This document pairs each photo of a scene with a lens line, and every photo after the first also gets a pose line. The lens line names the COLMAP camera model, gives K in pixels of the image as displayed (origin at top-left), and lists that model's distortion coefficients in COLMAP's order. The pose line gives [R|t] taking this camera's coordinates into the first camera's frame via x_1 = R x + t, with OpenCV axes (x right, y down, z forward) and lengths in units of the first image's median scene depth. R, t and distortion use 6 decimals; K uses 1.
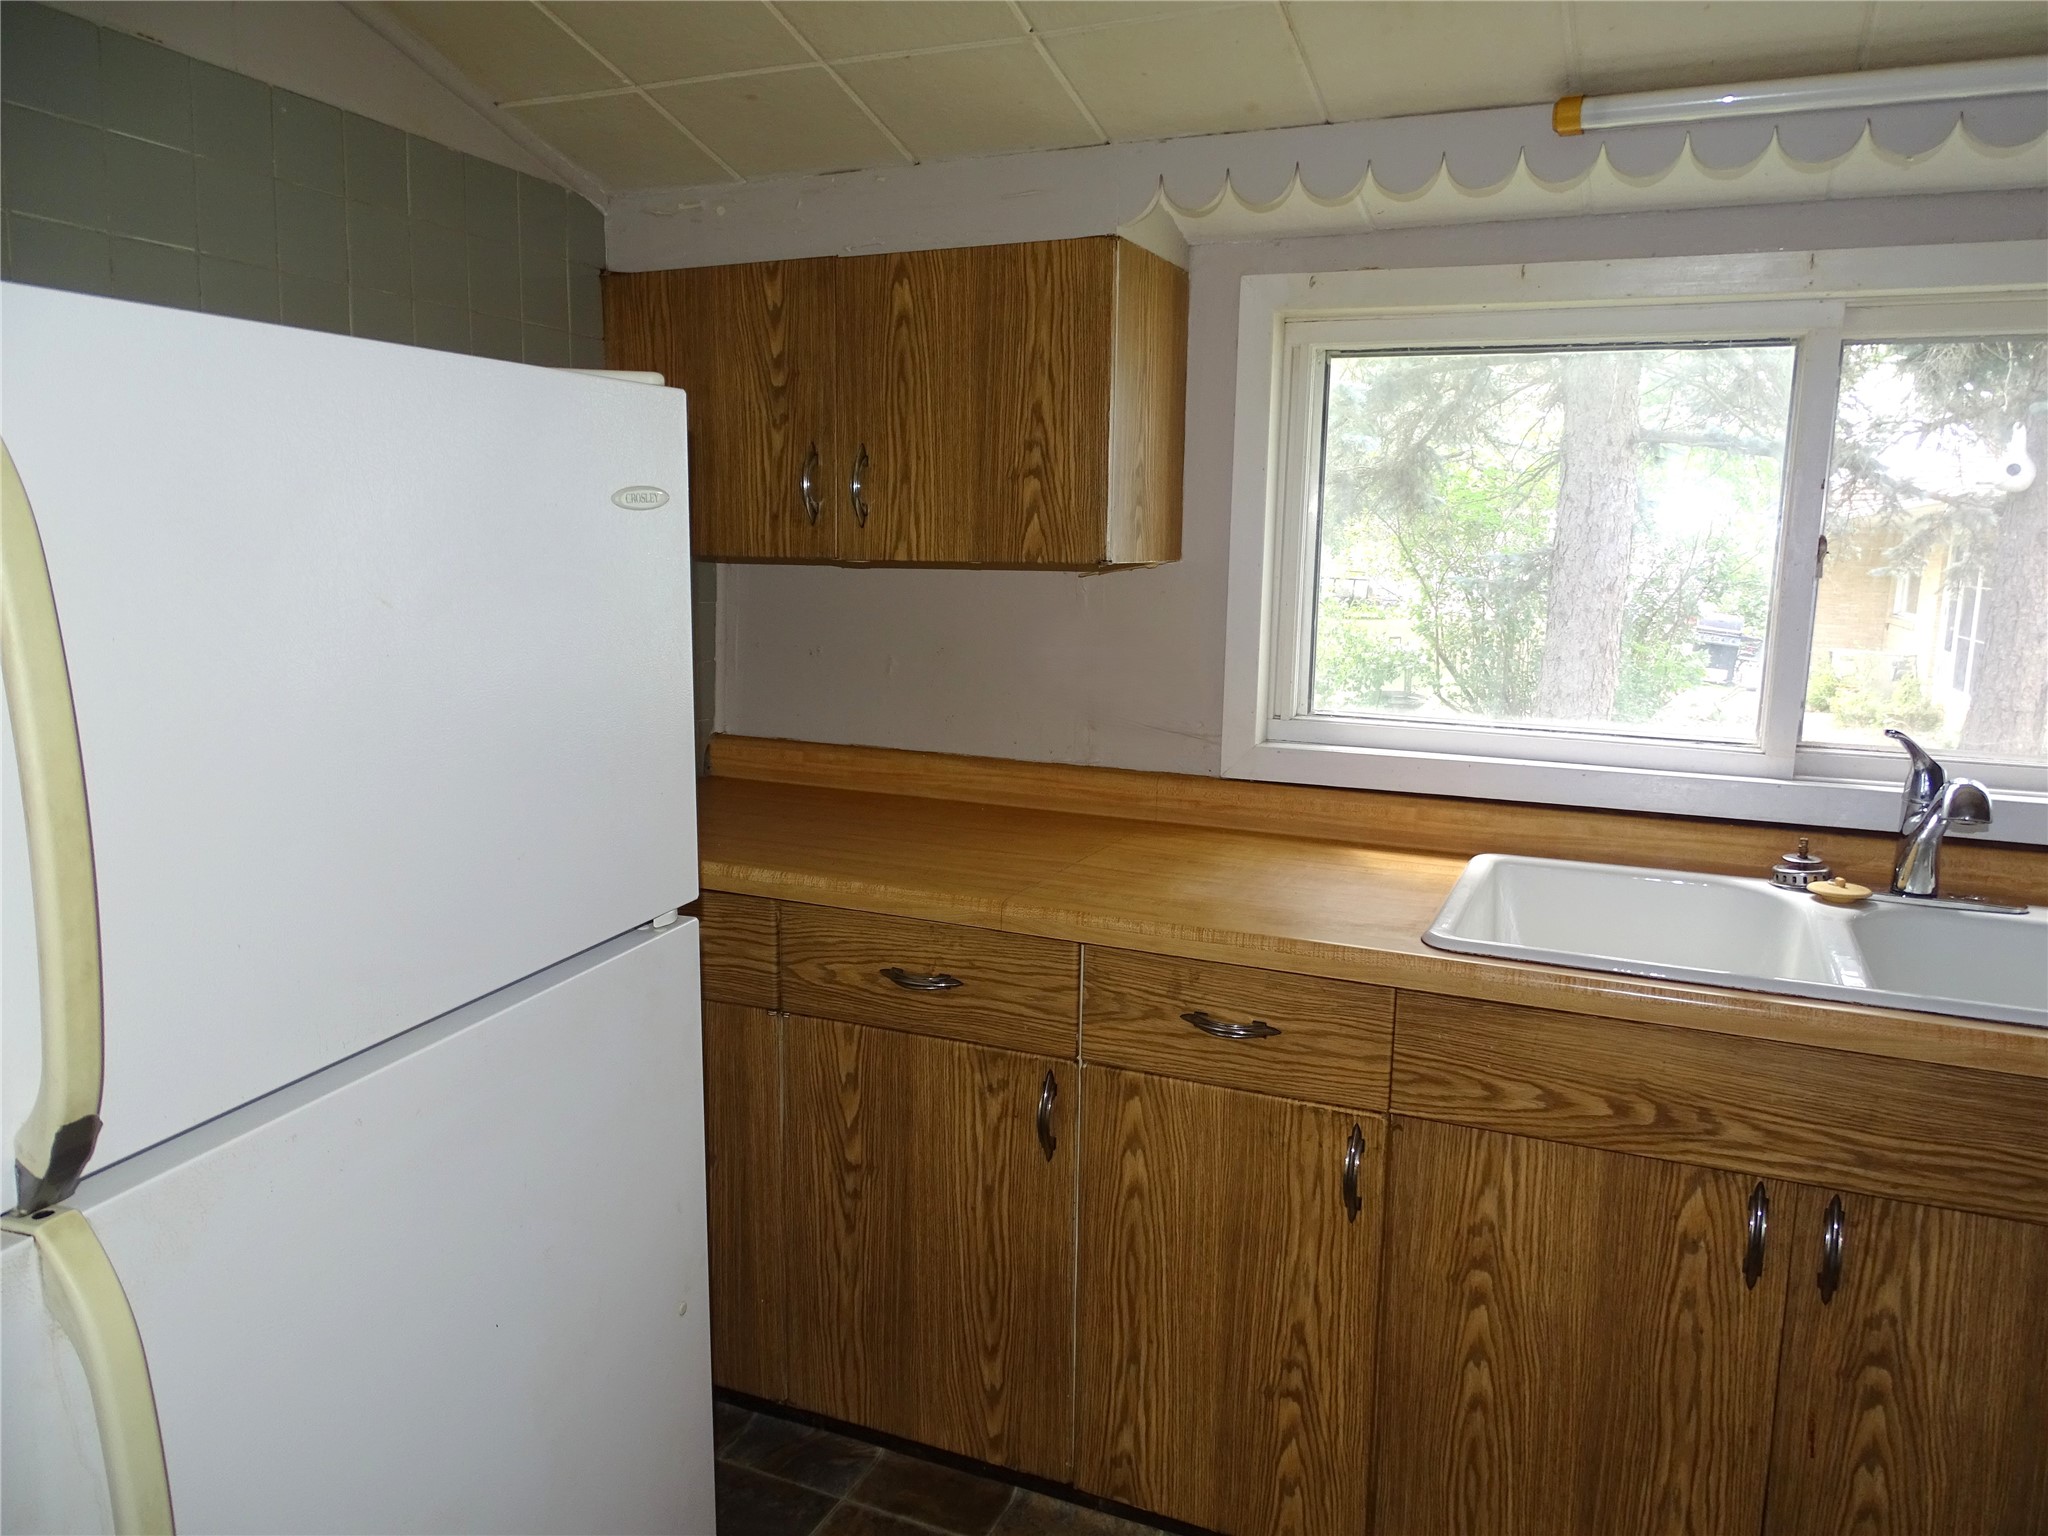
lens RADIAL K [[1413.7, 0, 1018.9], [0, 1413.7, 757.0], [0, 0, 1]] dist [-0.021061, 0.001711]
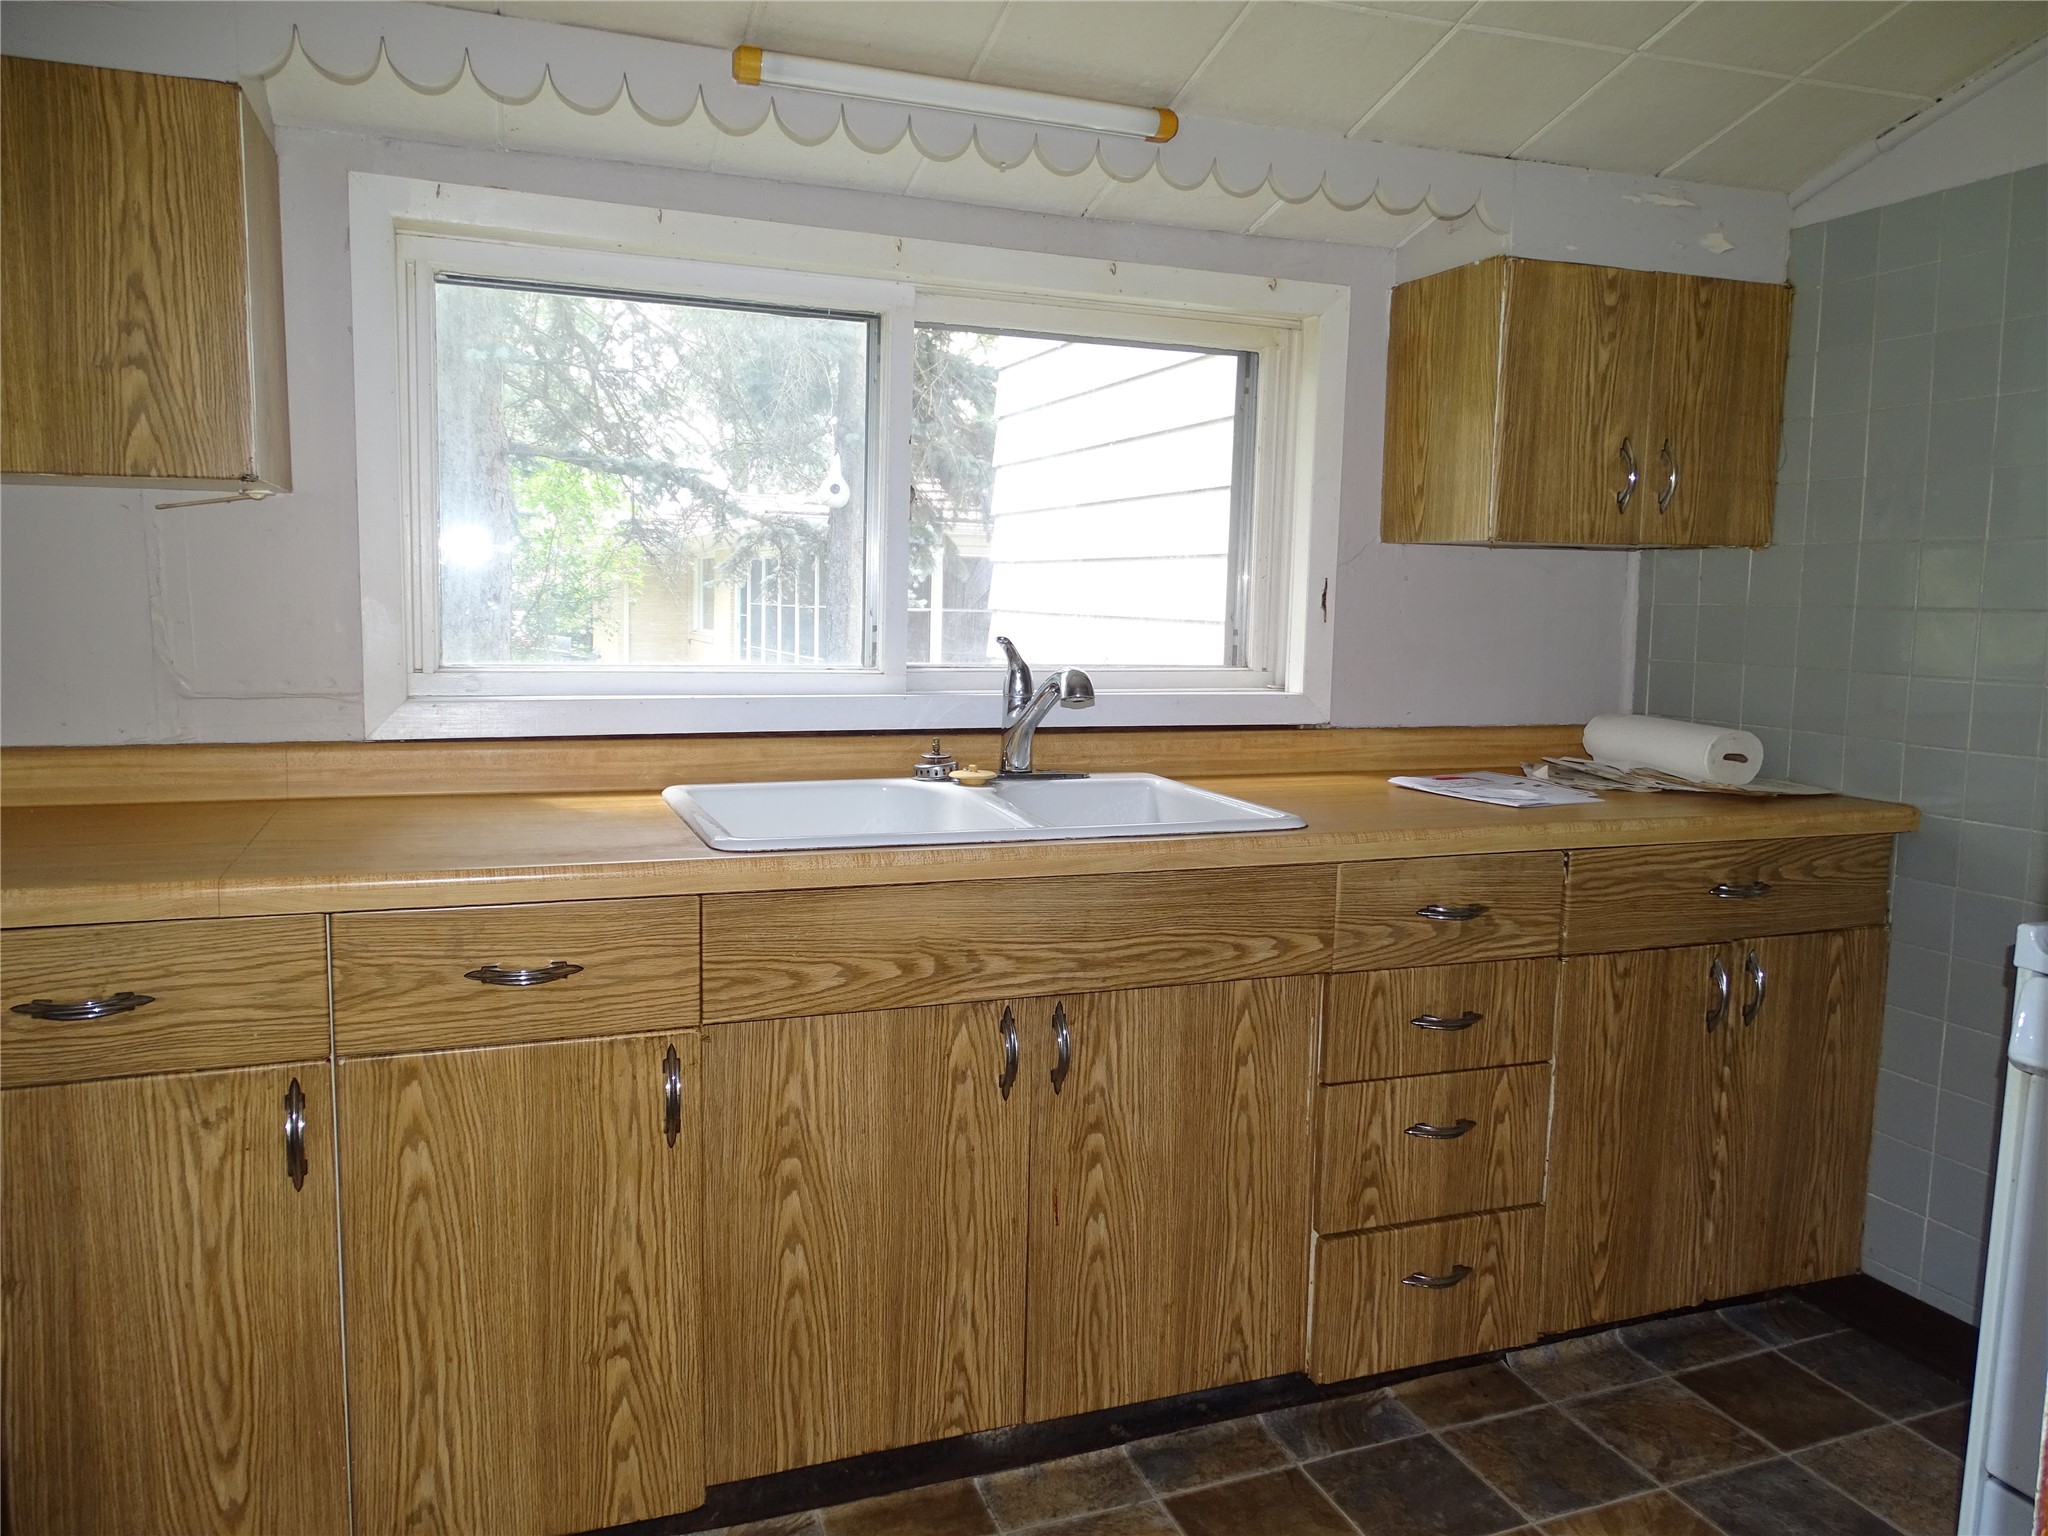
lens RADIAL K [[1431.6, 0, 997.1], [0, 1431.6, 765.6], [0, 0, 1]] dist [-0.010212, 0.001578]
pose [[0.711768, -0.085184, 0.697230, -0.274373], [0.096900, 0.995036, 0.022648, 0.066415], [-0.695699, 0.051442, 0.716489, 0.118968]]
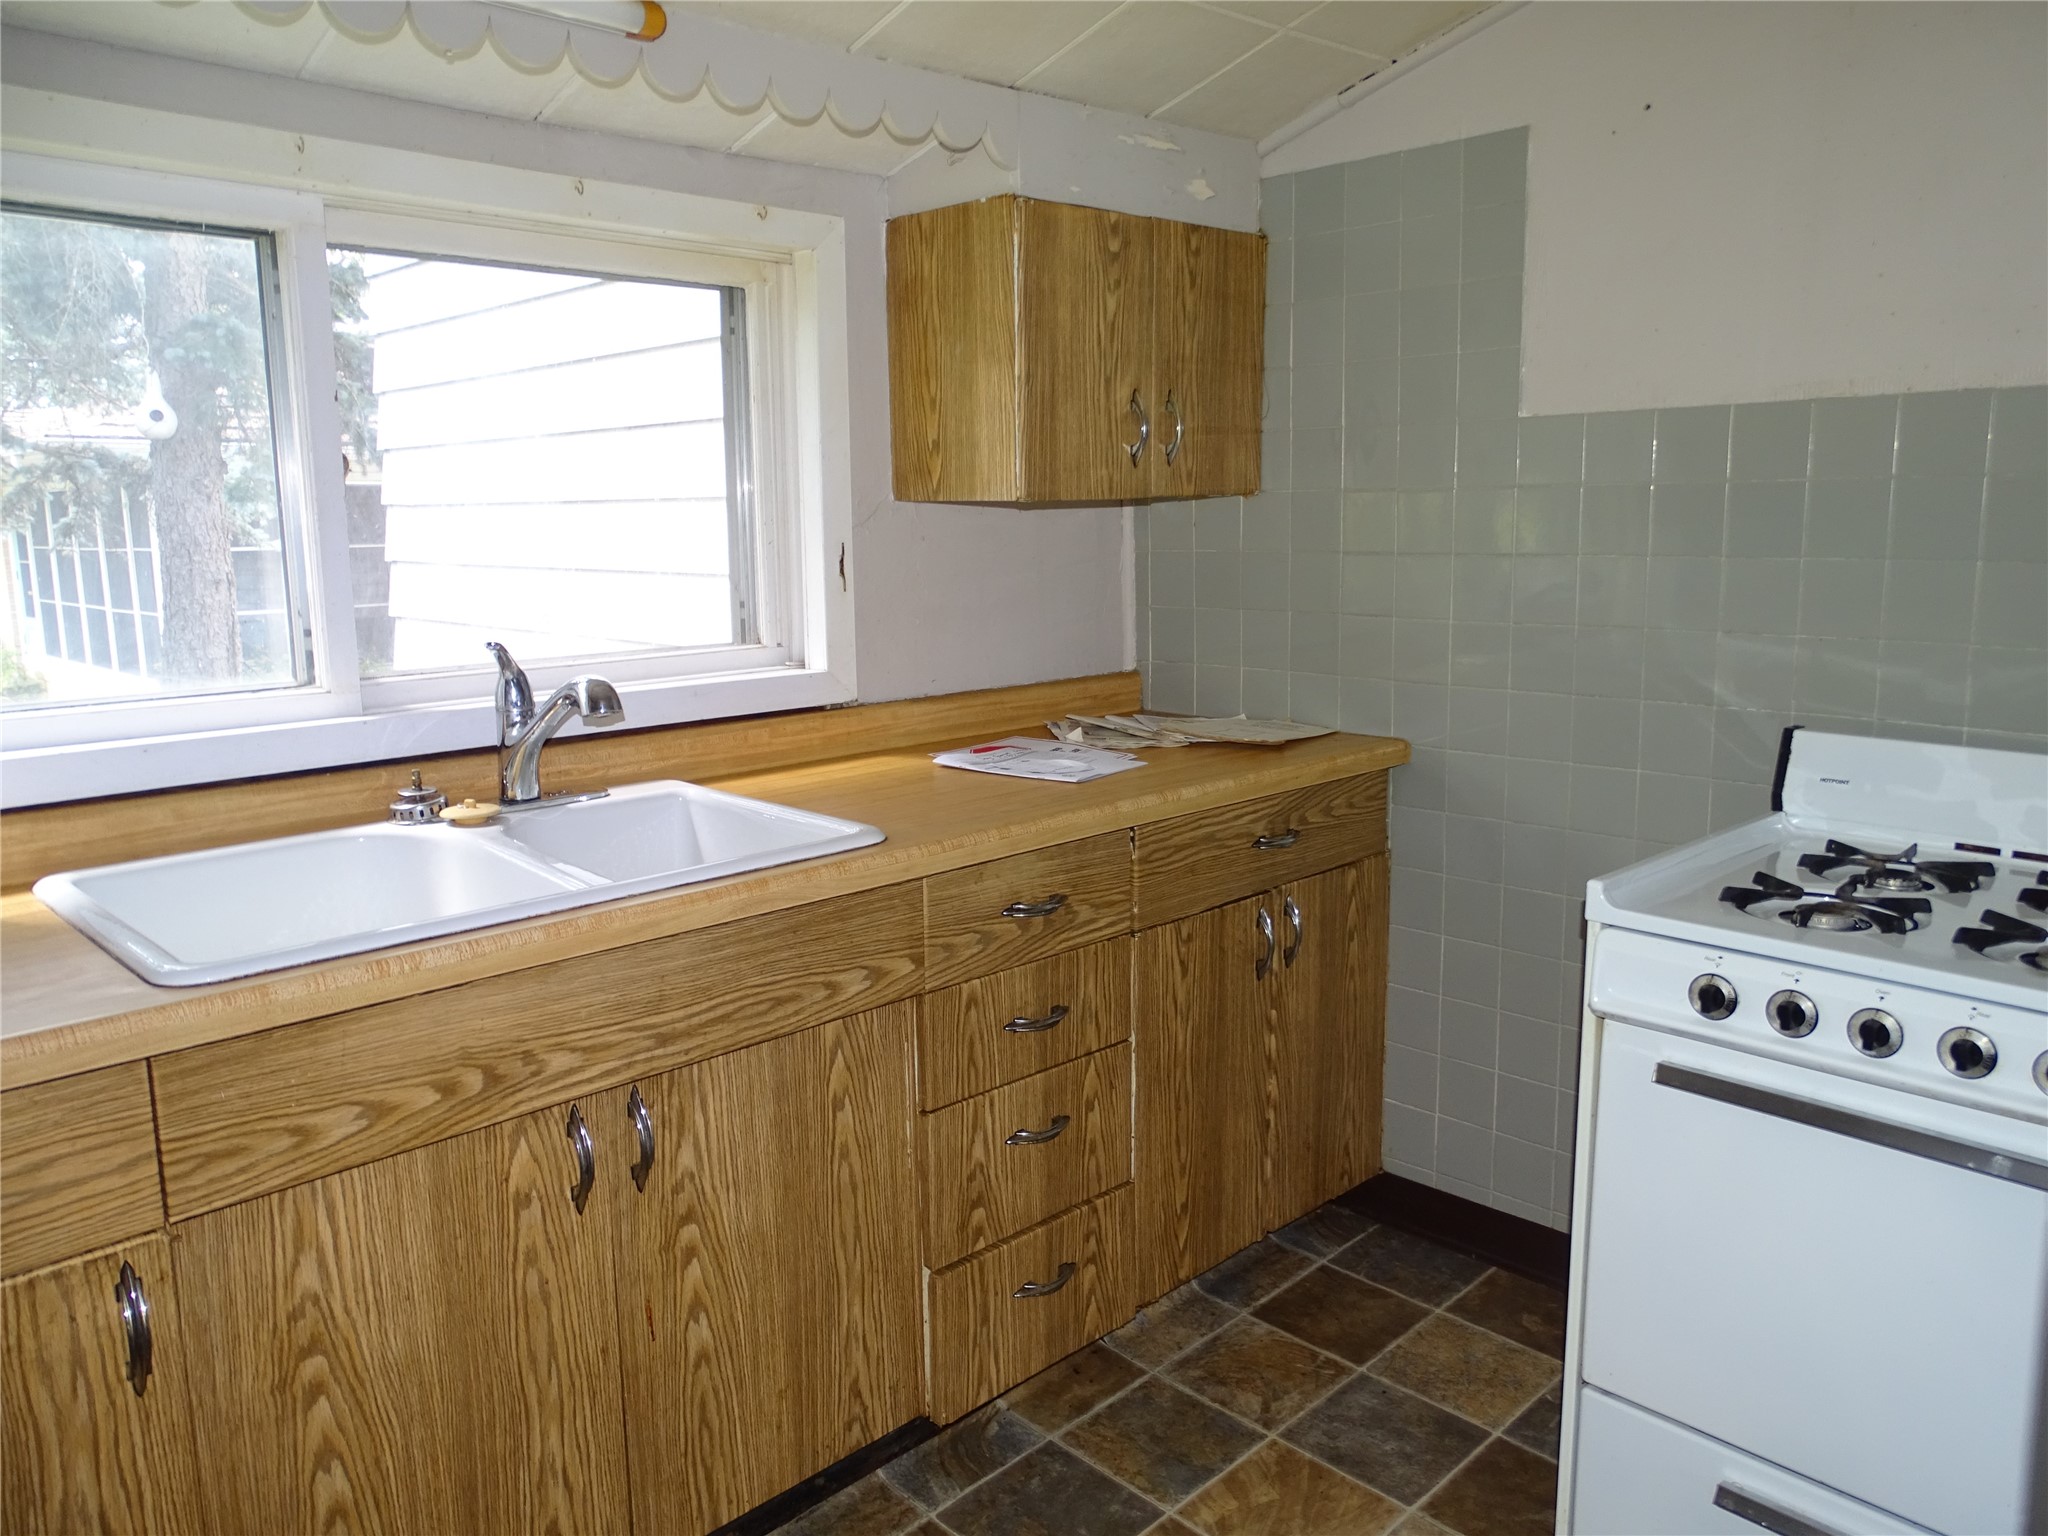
lens RADIAL K [[1478.2, 0, 1008.5], [0, 1478.2, 767.0], [0, 0, 1]] dist [-0.002434, 0.006469]
pose [[0.369246, -0.180669, 0.911601, -0.231846], [0.159526, 0.978683, 0.129347, -0.010690], [-0.915538, 0.097663, 0.390196, 0.271120]]
